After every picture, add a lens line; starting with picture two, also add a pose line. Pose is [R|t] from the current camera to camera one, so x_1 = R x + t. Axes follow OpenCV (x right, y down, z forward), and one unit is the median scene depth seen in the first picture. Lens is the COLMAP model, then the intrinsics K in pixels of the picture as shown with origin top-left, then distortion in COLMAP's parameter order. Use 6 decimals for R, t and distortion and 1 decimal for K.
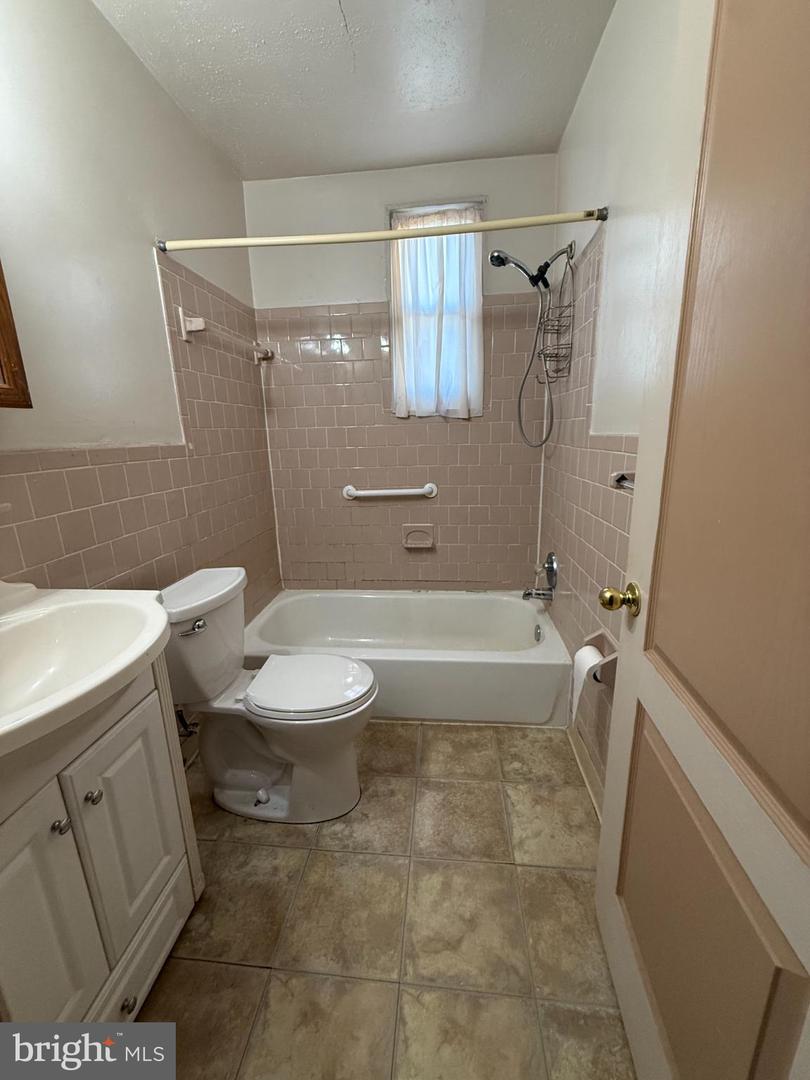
lens RADIAL K [[430.2, 0, 404.1], [0, 430.2, 537.5], [0, 0, 1]] dist [-0.000617, 0.000614]
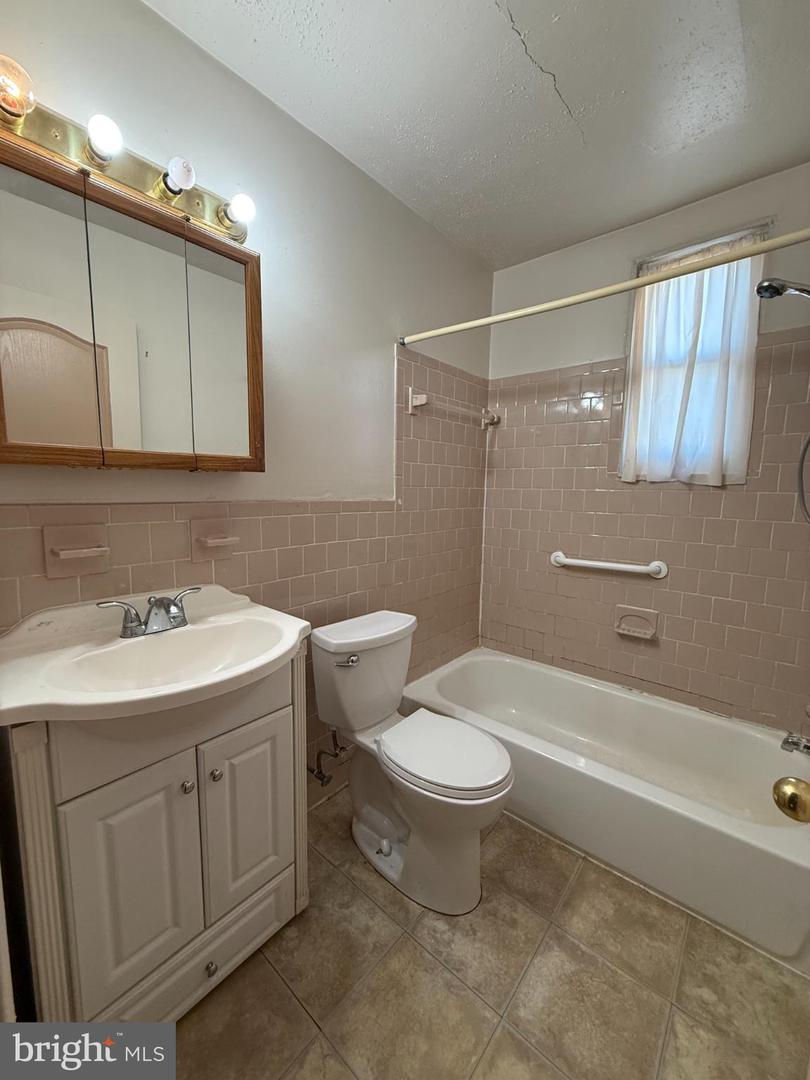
lens RADIAL K [[430.2, 0, 402.6], [0, 430.2, 537.2], [0, 0, 1]] dist [-0.000617, 0.000614]
pose [[0.817860, 0.105664, -0.565632, 0.175600], [-0.174249, 0.982320, -0.068446, -0.043222], [0.548399, 0.154540, 0.821812, 0.075394]]
